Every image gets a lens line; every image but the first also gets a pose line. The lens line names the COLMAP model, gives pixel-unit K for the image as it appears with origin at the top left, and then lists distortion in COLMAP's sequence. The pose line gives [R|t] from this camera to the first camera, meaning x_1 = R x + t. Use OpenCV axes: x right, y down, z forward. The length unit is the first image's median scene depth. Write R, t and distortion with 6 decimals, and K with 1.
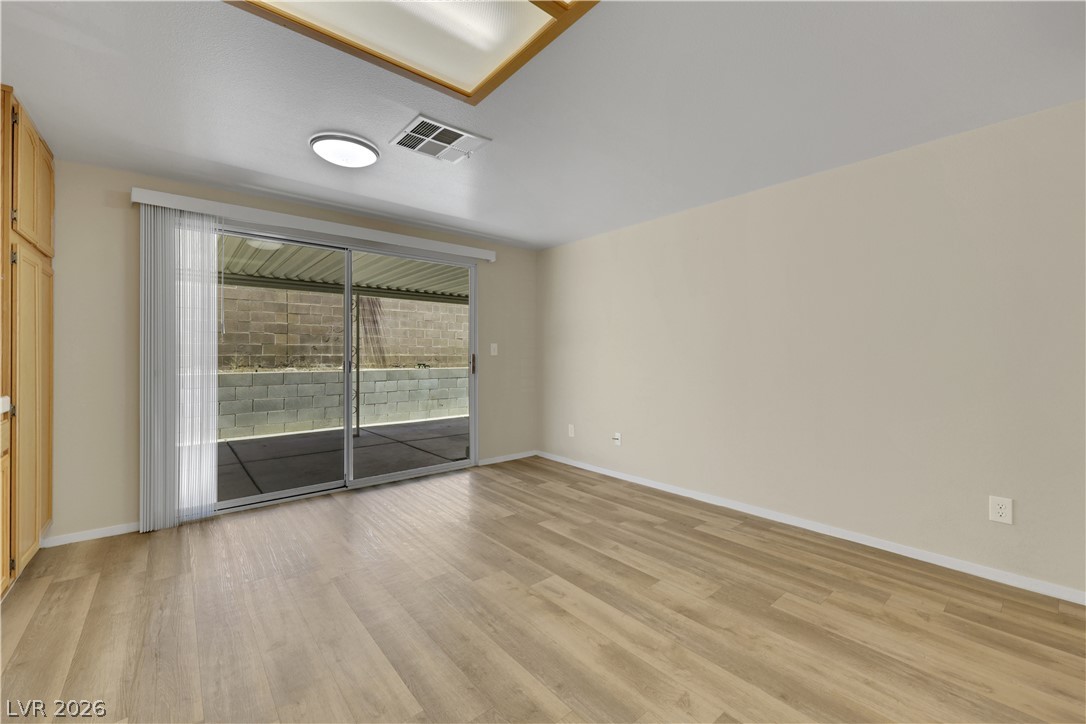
lens RADIAL K [[441.8, 0, 546.1], [0, 441.8, 354.9], [0, 0, 1]] dist [0.000364, 0.000085]
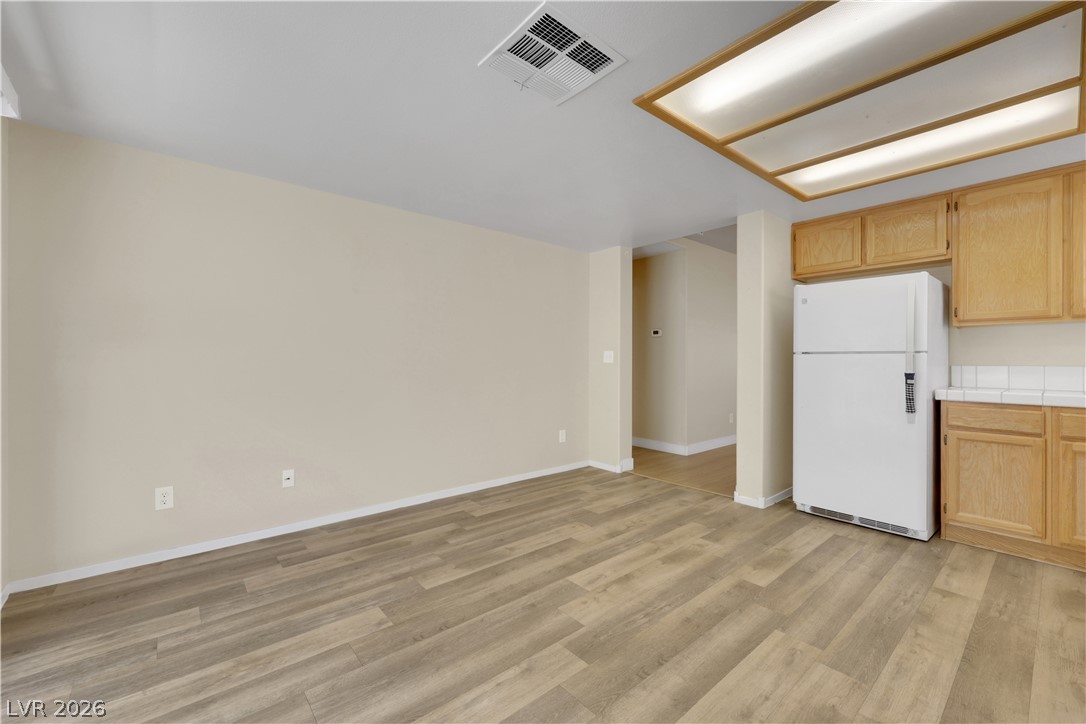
lens RADIAL K [[443.5, 0, 544.2], [0, 443.5, 360.6], [0, 0, 1]] dist [-0.000304, 0.000039]
pose [[-0.003940, 0.001156, 0.999992, -0.742020], [-0.000938, 0.999999, -0.001159, 0.000453], [-0.999992, -0.000942, -0.003939, 0.786503]]
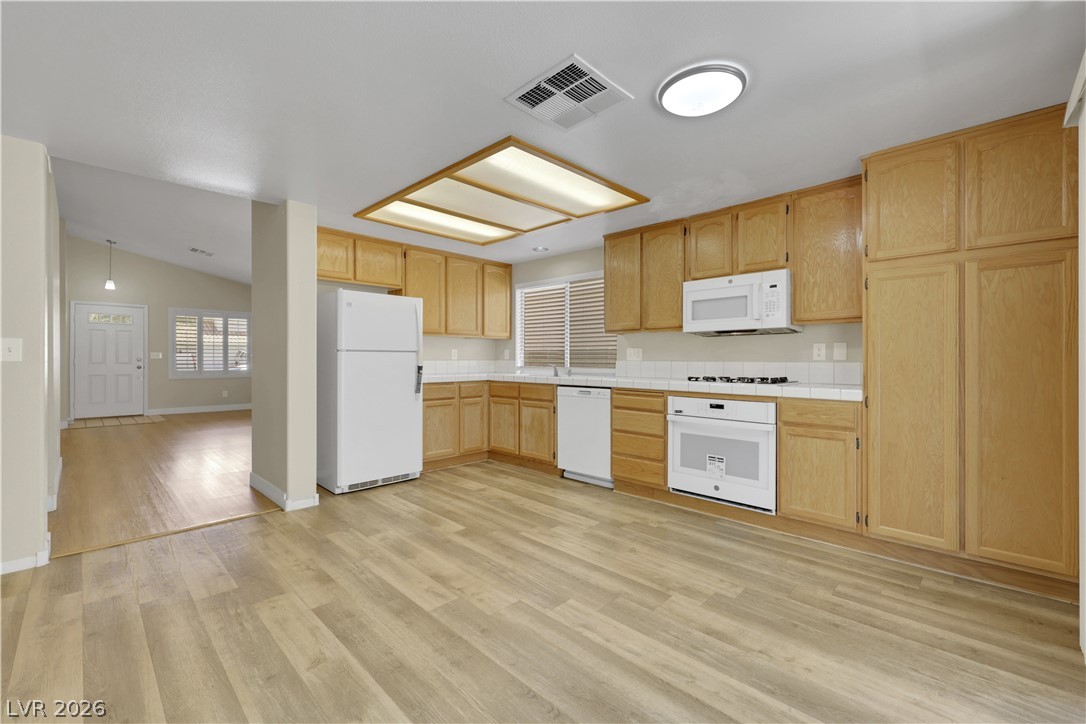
lens RADIAL K [[453.4, 0, 545.6], [0, 453.4, 359.4], [0, 0, 1]] dist [-0.000557, -0.000074]
pose [[-0.995336, -0.000664, -0.096469, -0.091379], [-0.001128, 0.999988, 0.004753, -0.002187], [0.096465, 0.004840, -0.995325, 1.424002]]
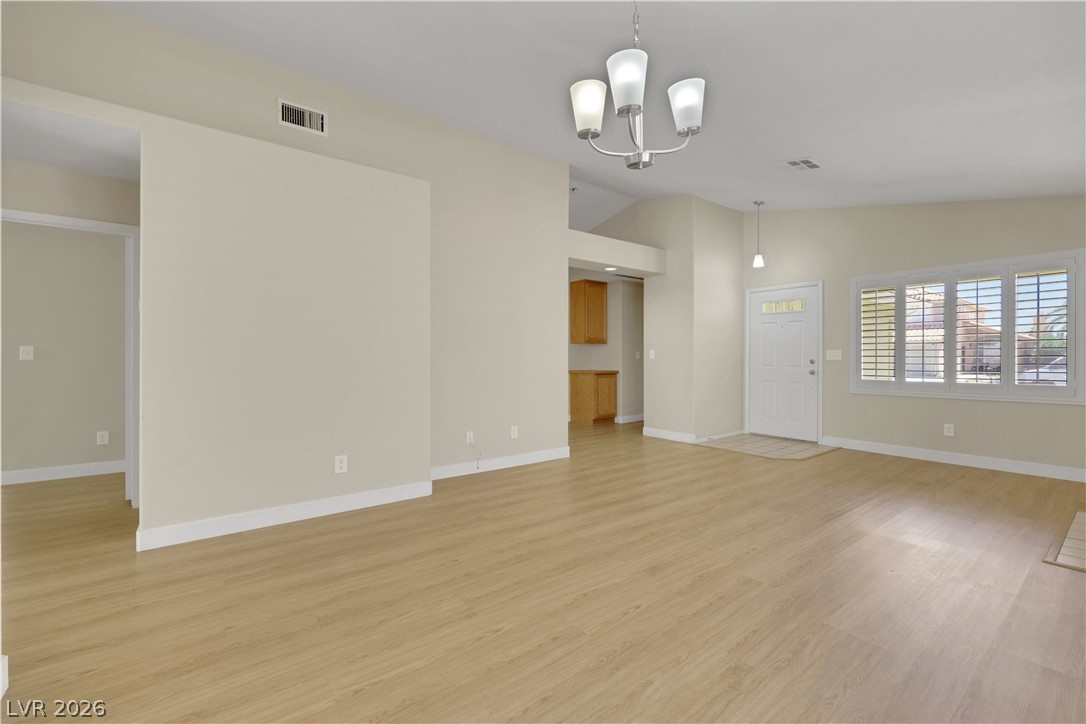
lens RADIAL K [[450.1, 0, 546.7], [0, 450.1, 359.5], [0, 0, 1]] dist [-0.000414, 0.000150]
pose [[0.055932, -0.004434, 0.998425, 0.168786], [0.002447, 0.999988, 0.004304, -0.004153], [-0.998432, 0.002203, 0.055942, -0.616070]]
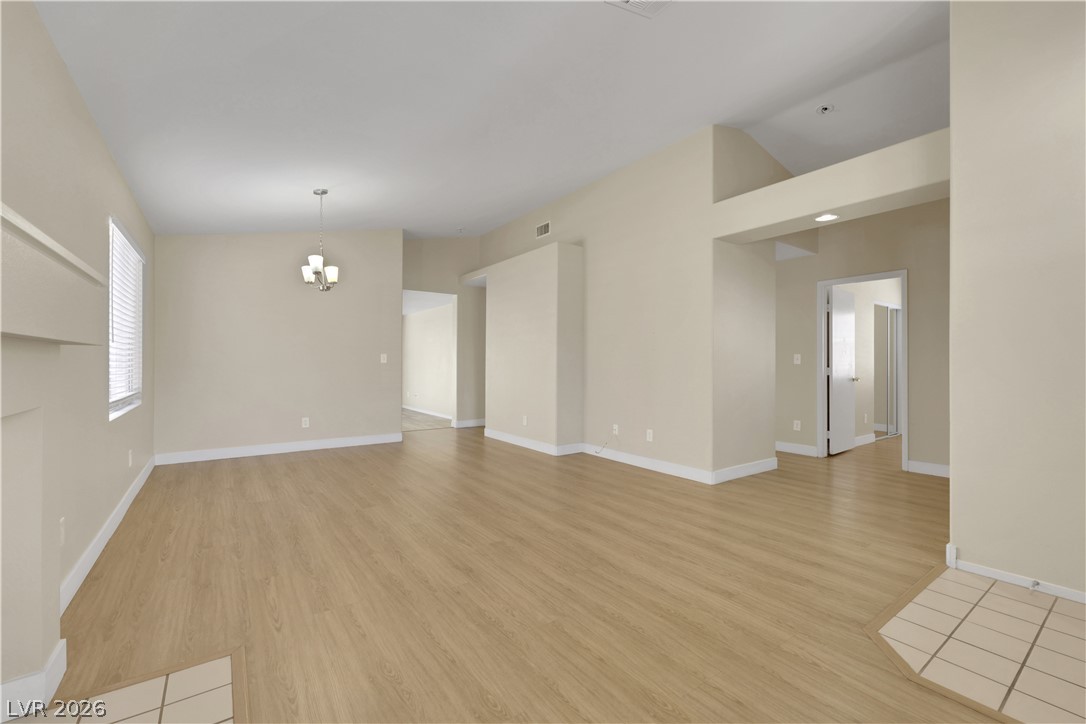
lens RADIAL K [[453.4, 0, 545.6], [0, 453.4, 359.4], [0, 0, 1]] dist [-0.000557, -0.000074]
pose [[0.996581, 0.003437, -0.082549, 1.475616], [-0.004176, 0.999953, -0.008787, 0.001911], [0.082515, 0.009102, 0.996548, -2.029393]]
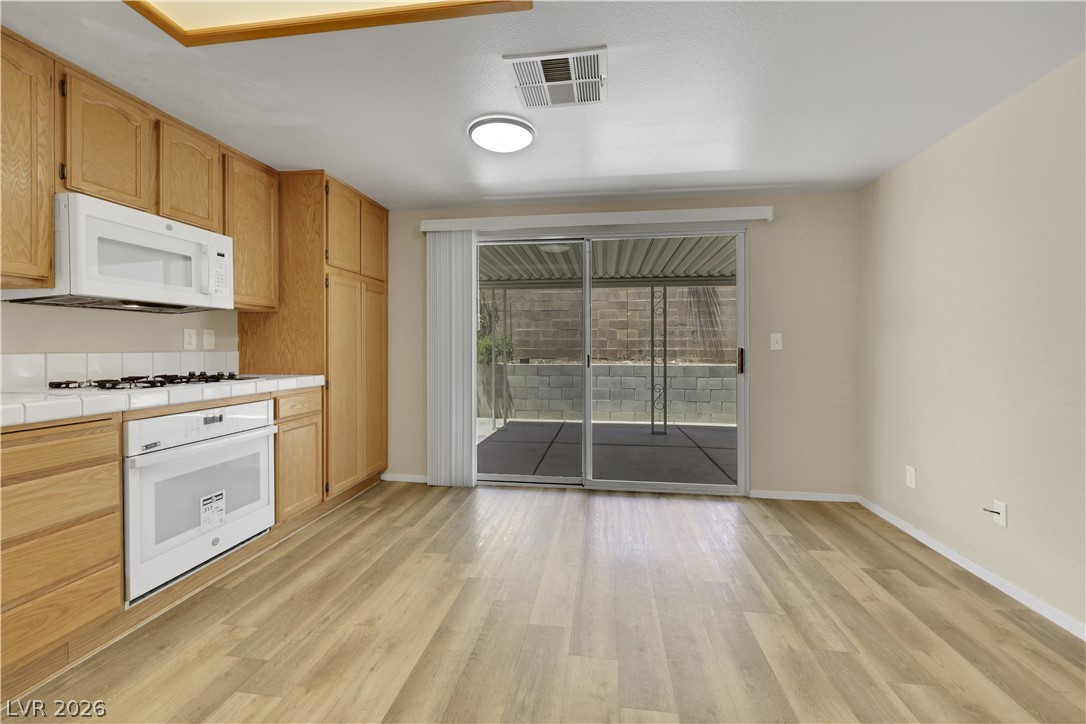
lens RADIAL K [[449.0, 0, 541.1], [0, 449.0, 348.2], [0, 0, 1]] dist [-0.000237, 0.000129]
pose [[0.663596, 0.001180, -0.748090, 0.265698], [-0.002507, 0.999997, -0.000646, 0.000068], [0.748087, 0.002304, 0.663597, 0.338556]]
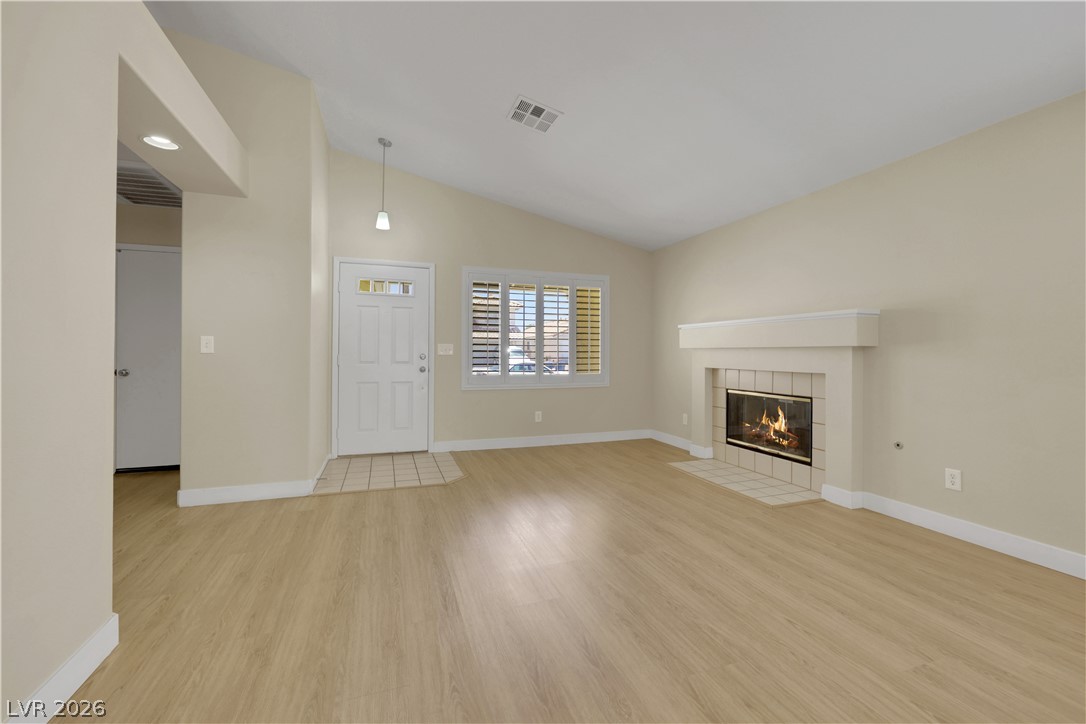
lens RADIAL K [[453.0, 0, 543.7], [0, 453.0, 351.9], [0, 0, 1]] dist [-0.001731, -0.000170]
pose [[-0.932056, -0.002821, 0.362303, 1.156051], [-0.003614, 0.999992, -0.001509, -0.001239], [-0.362296, -0.002716, -0.932059, -0.264001]]
